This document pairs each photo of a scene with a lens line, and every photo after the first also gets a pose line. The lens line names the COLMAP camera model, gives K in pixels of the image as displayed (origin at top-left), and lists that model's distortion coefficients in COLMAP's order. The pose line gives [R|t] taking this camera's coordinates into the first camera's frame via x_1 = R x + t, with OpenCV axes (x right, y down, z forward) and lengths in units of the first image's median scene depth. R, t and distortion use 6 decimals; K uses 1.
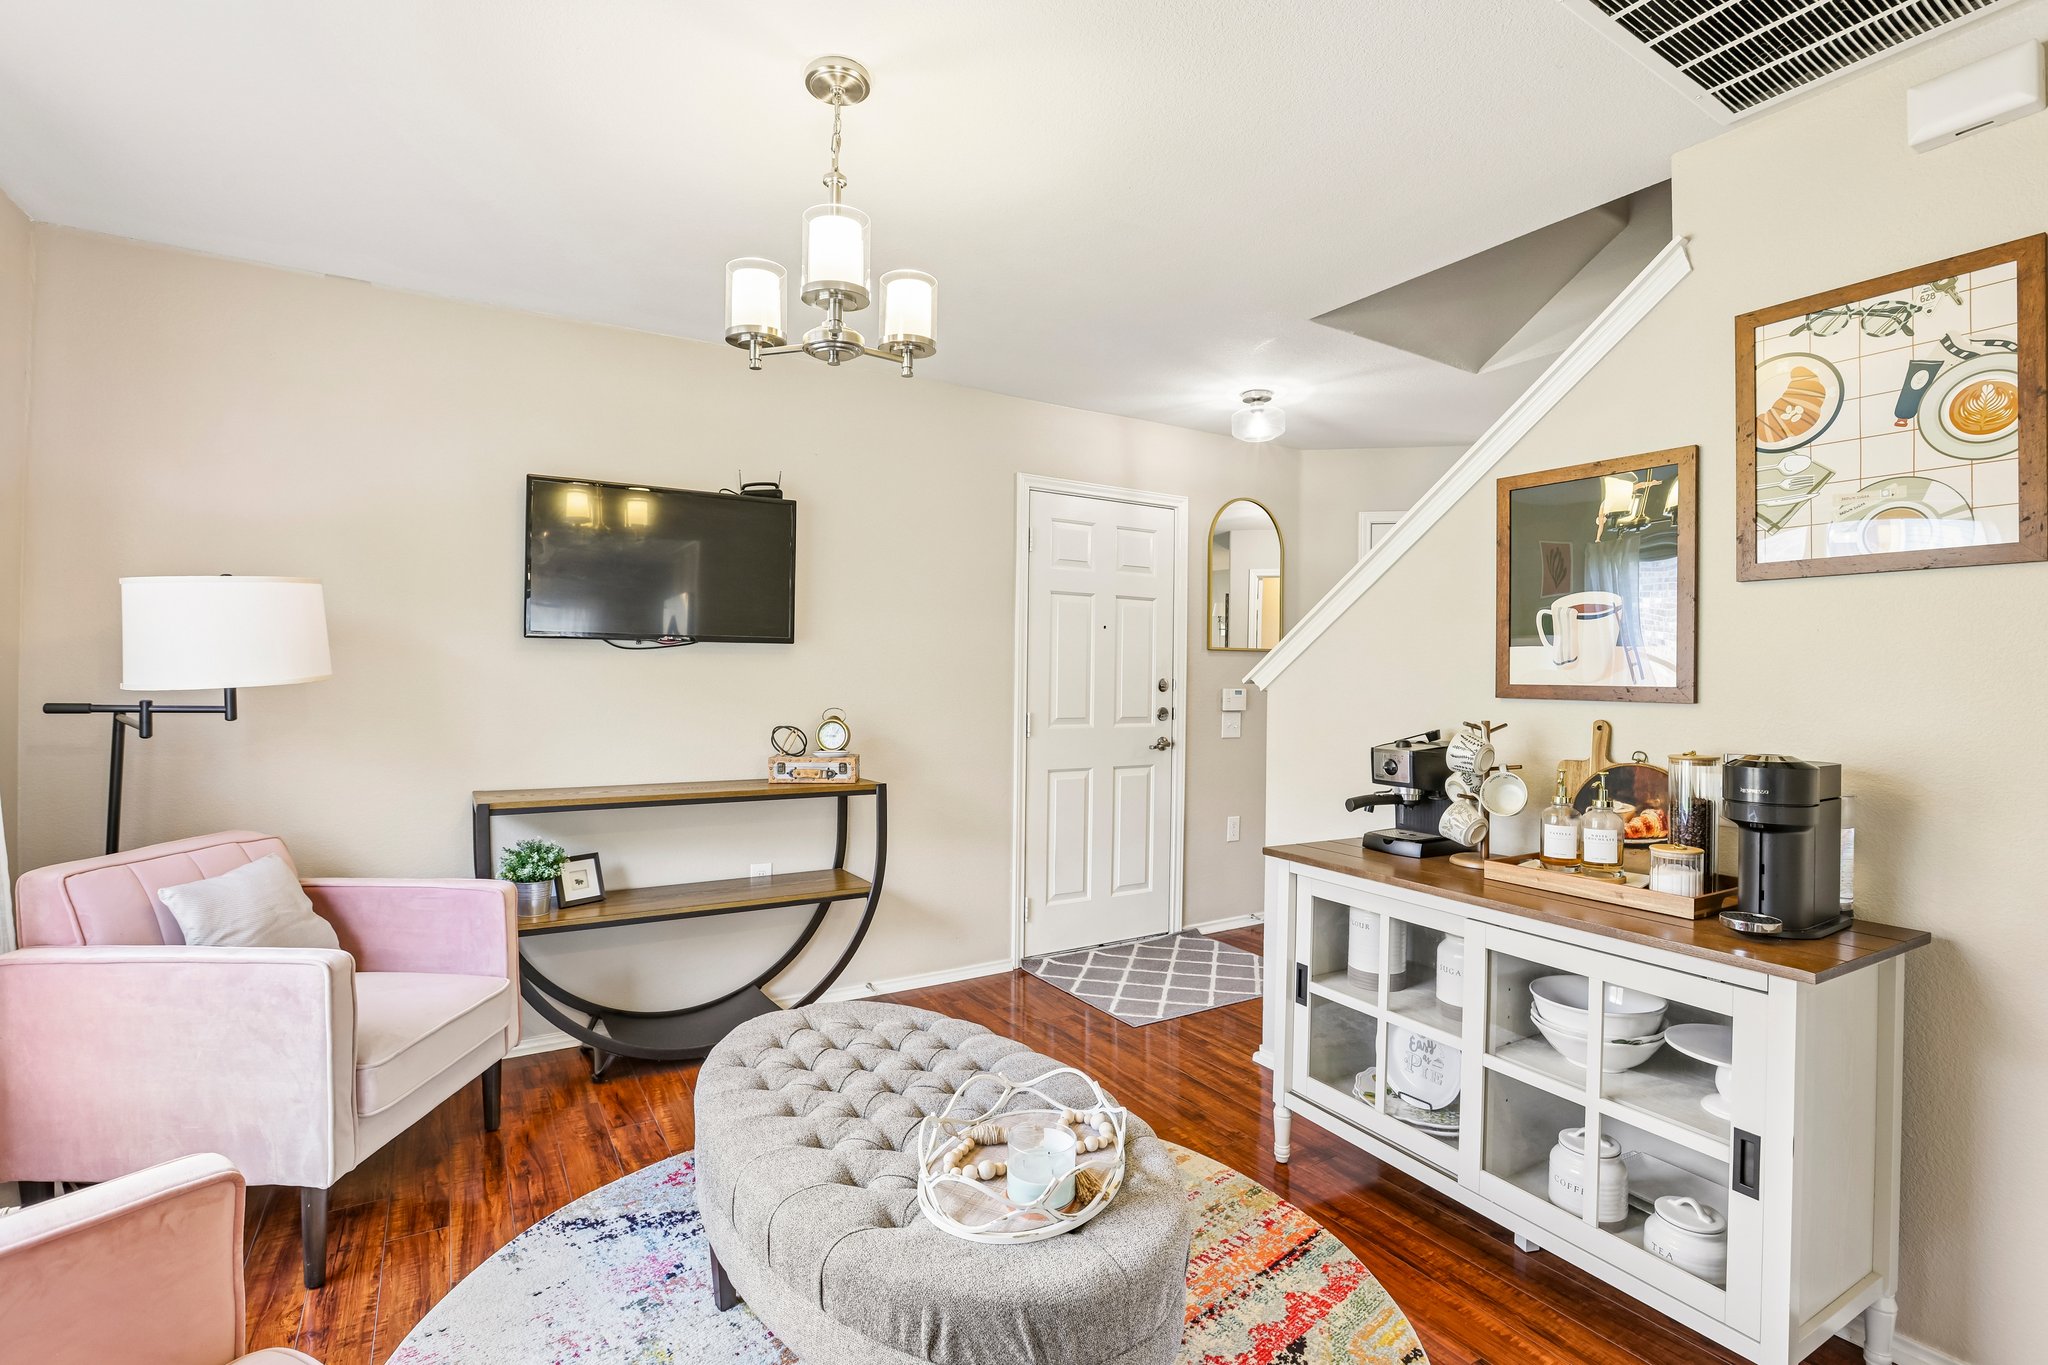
lens RADIAL K [[928.4, 0, 1027.8], [0, 928.4, 677.6], [0, 0, 1]] dist [-0.078377, 0.029975]
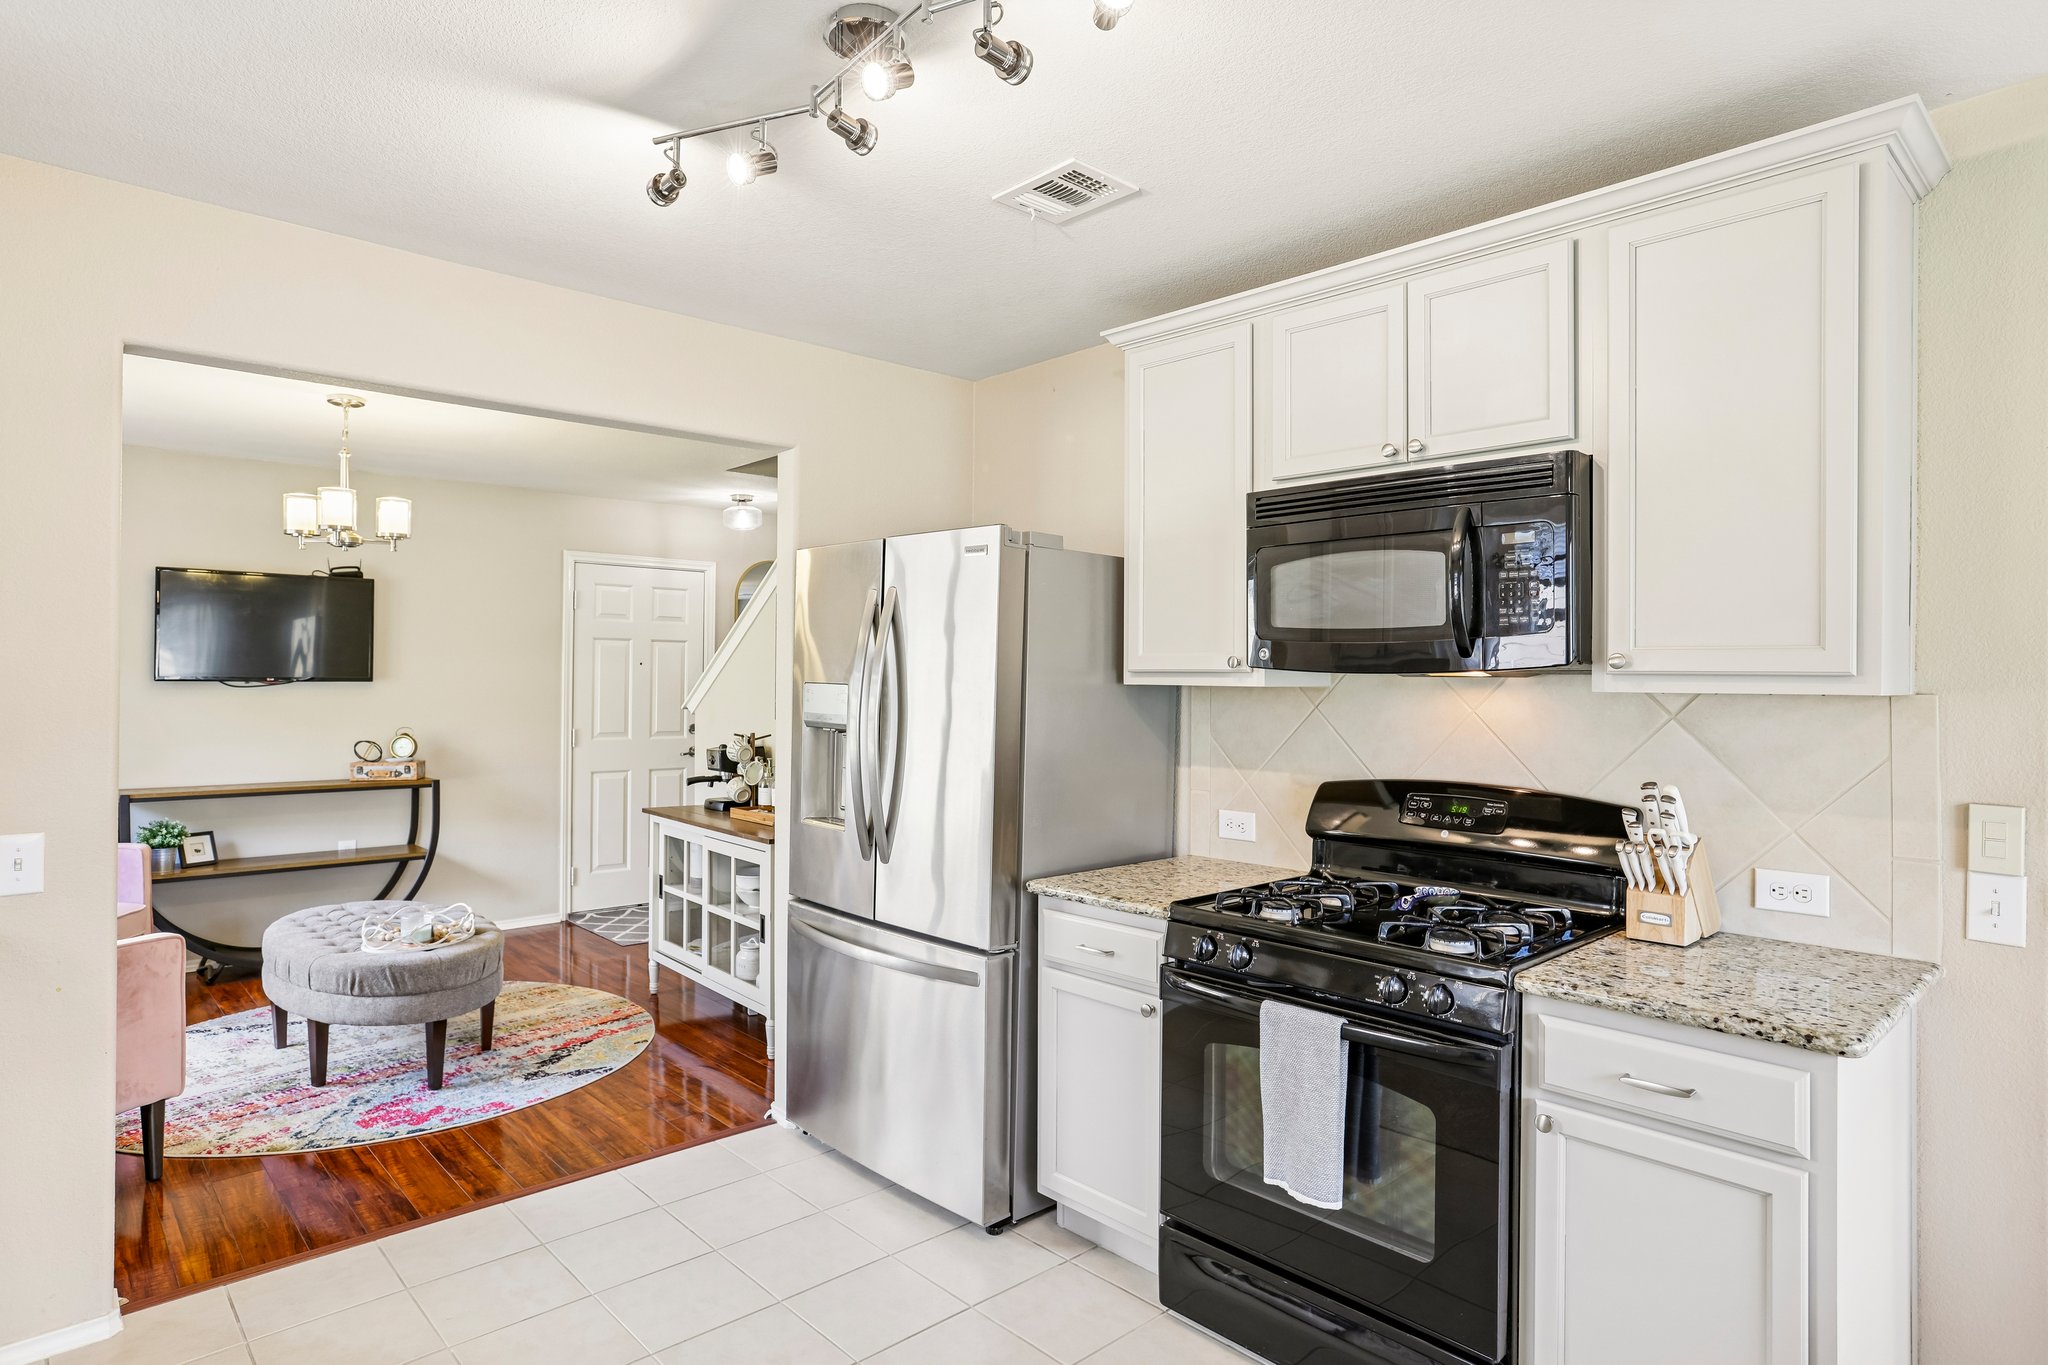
lens RADIAL K [[1125.4, 0, 1024.0], [0, 1125.4, 682.5], [0, 0, 1]] dist [-0.044378, 0.038848]
pose [[0.982482, 0.000253, 0.186358, 0.450626], [-0.000863, 0.999995, 0.003191, -0.046773], [-0.186356, -0.003296, 0.982477, -0.943132]]
